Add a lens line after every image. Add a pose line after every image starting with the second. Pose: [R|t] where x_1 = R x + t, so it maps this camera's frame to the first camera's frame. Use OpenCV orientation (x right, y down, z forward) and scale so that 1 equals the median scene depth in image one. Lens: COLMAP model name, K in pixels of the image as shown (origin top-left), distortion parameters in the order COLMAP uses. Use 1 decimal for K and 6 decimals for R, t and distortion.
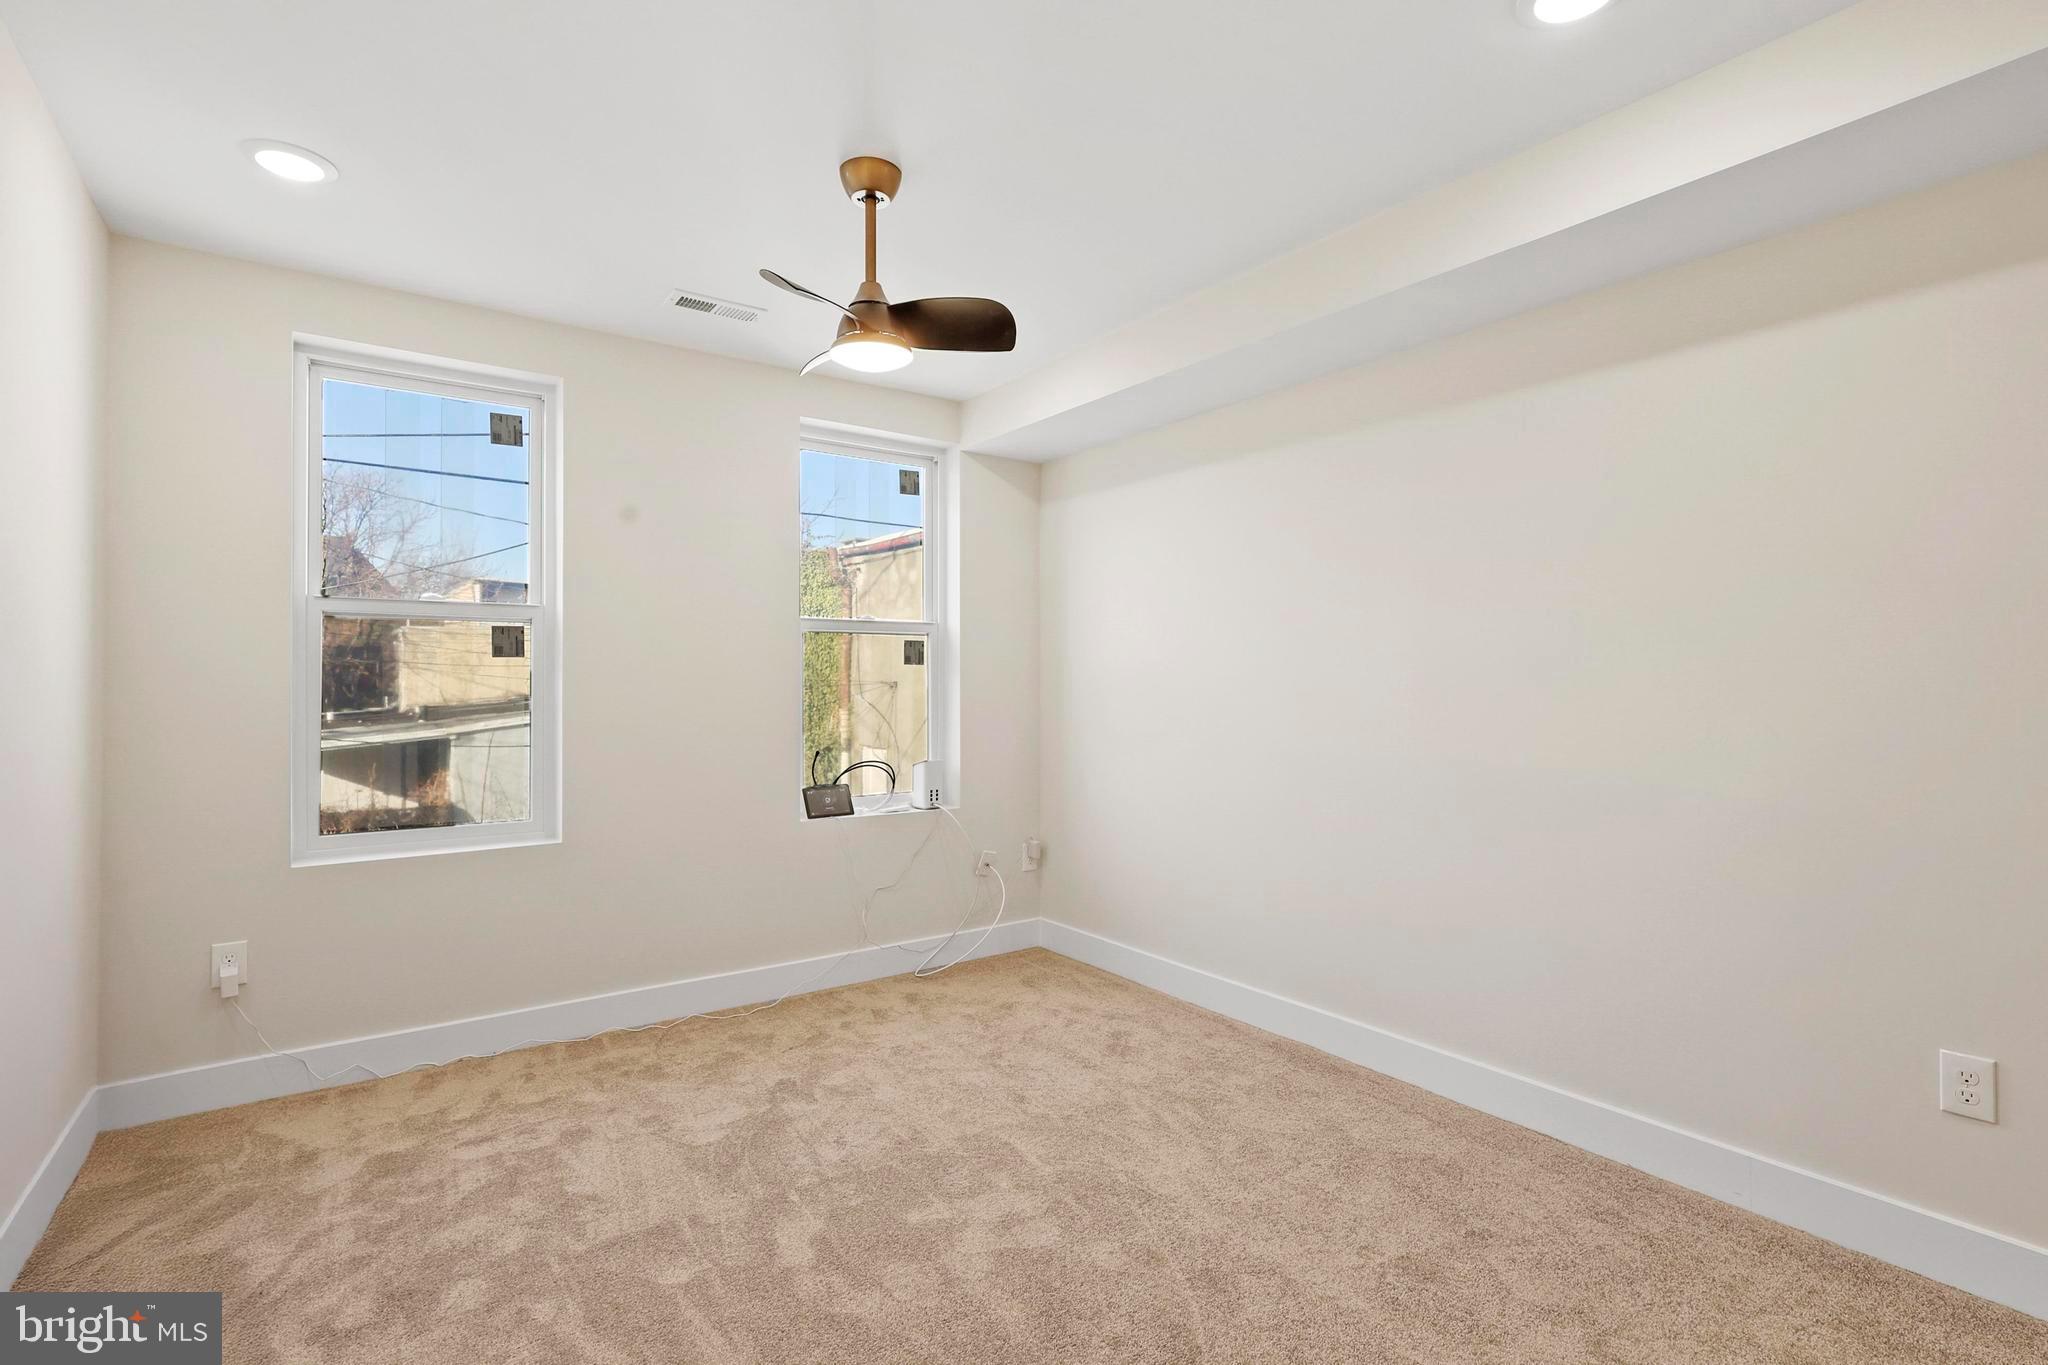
lens RADIAL K [[953.5, 0, 1031.1], [0, 953.5, 680.7], [0, 0, 1]] dist [0.005925, 0.000385]
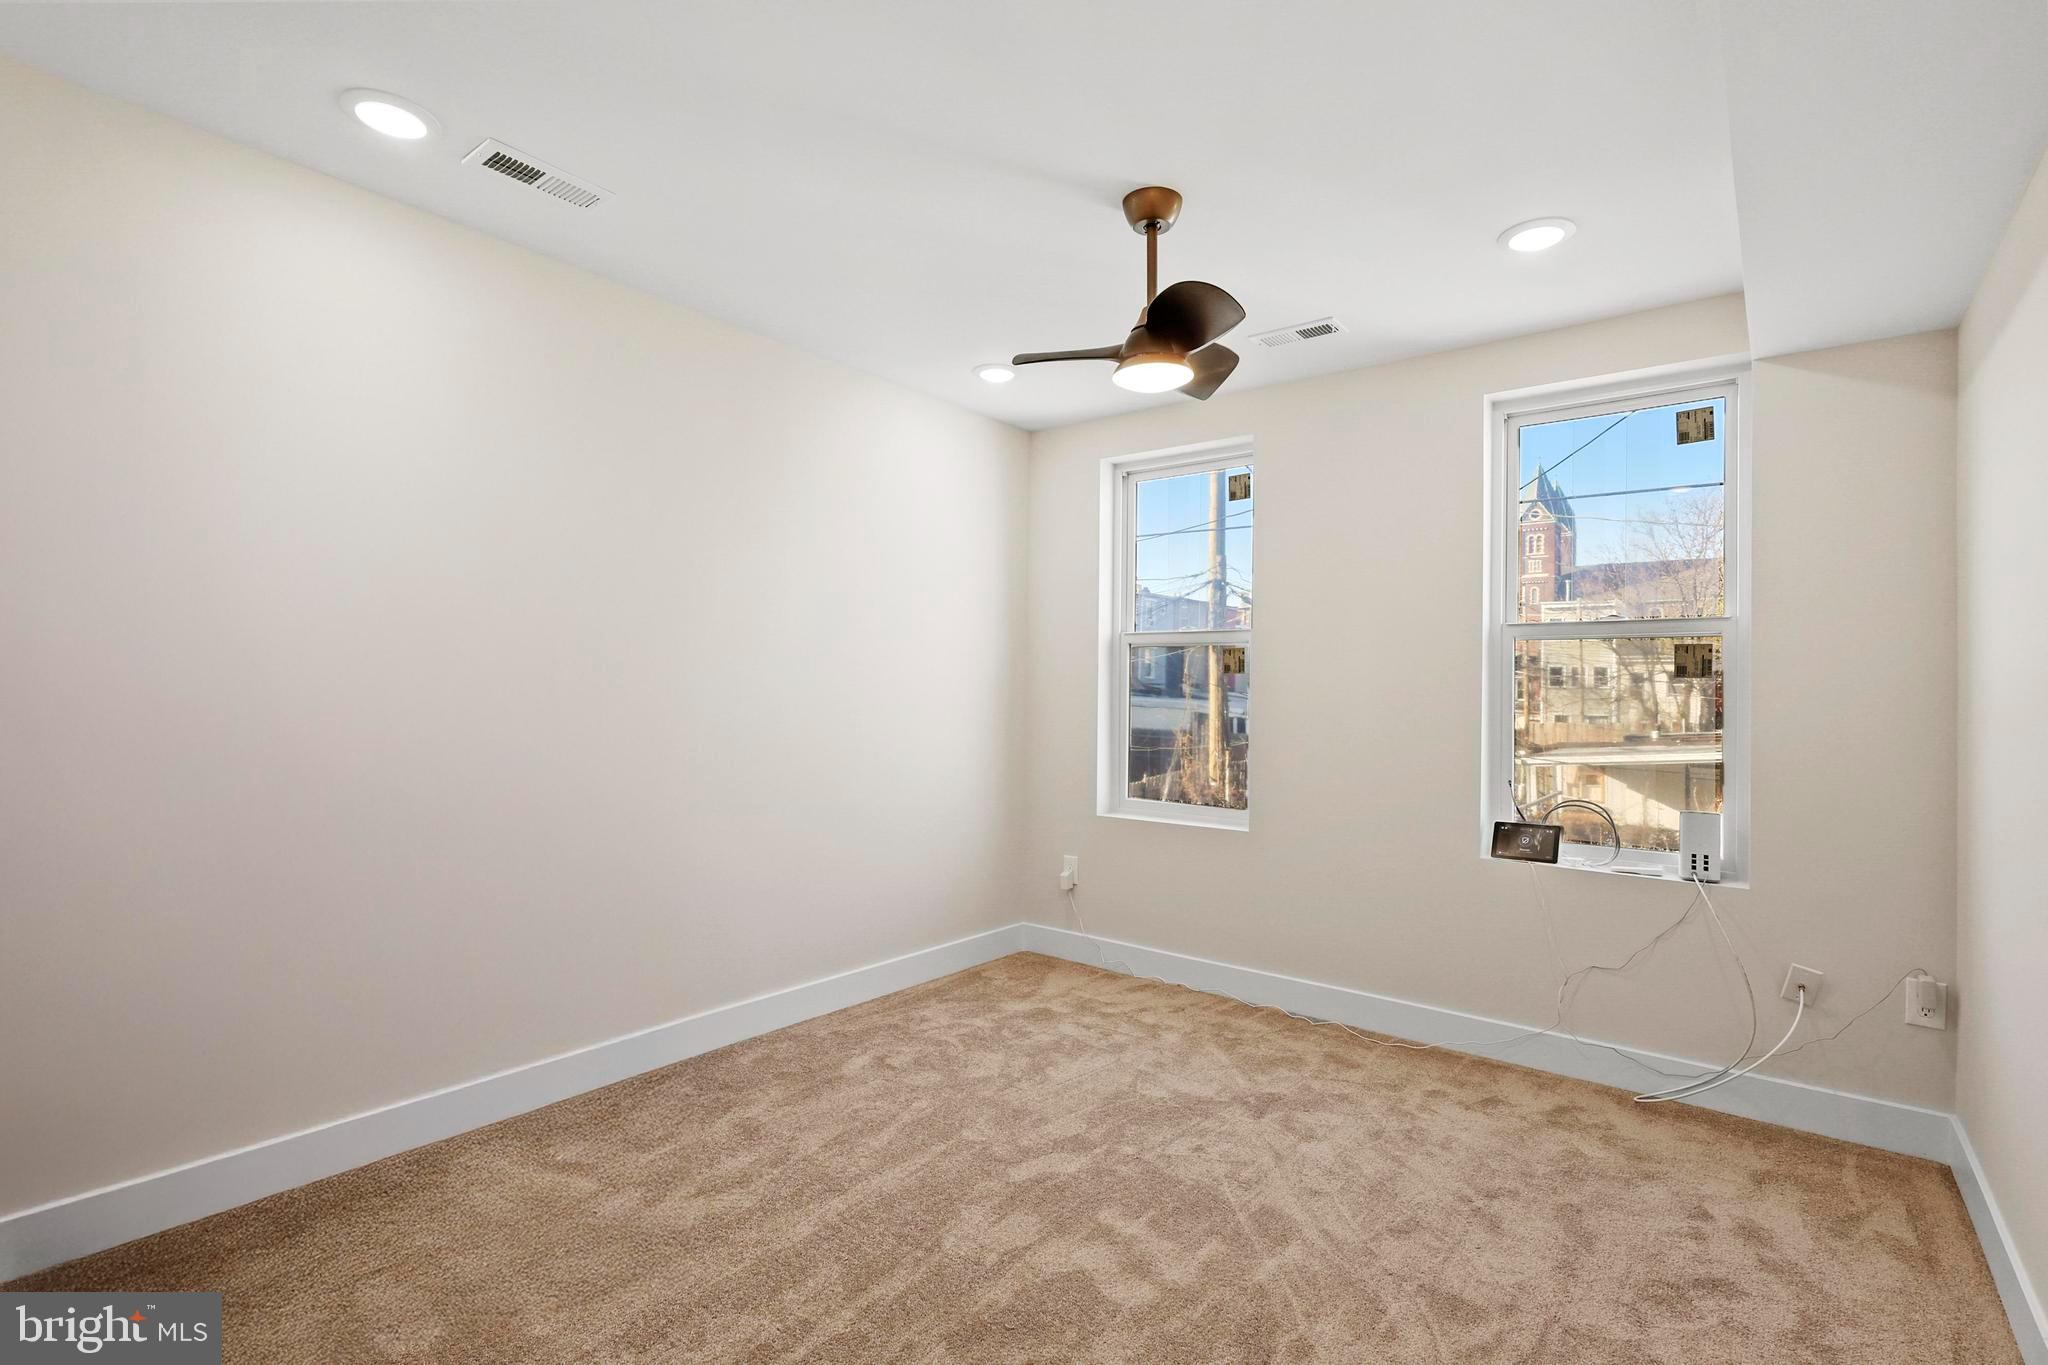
lens RADIAL K [[953.5, 0, 1013.1], [0, 953.5, 683.2], [0, 0, 1]] dist [0.005925, 0.000385]
pose [[0.286357, -0.000812, -0.958123, 0.604972], [-0.015450, 0.999866, -0.005465, -0.000227], [0.957998, 0.016368, 0.286306, 0.434128]]
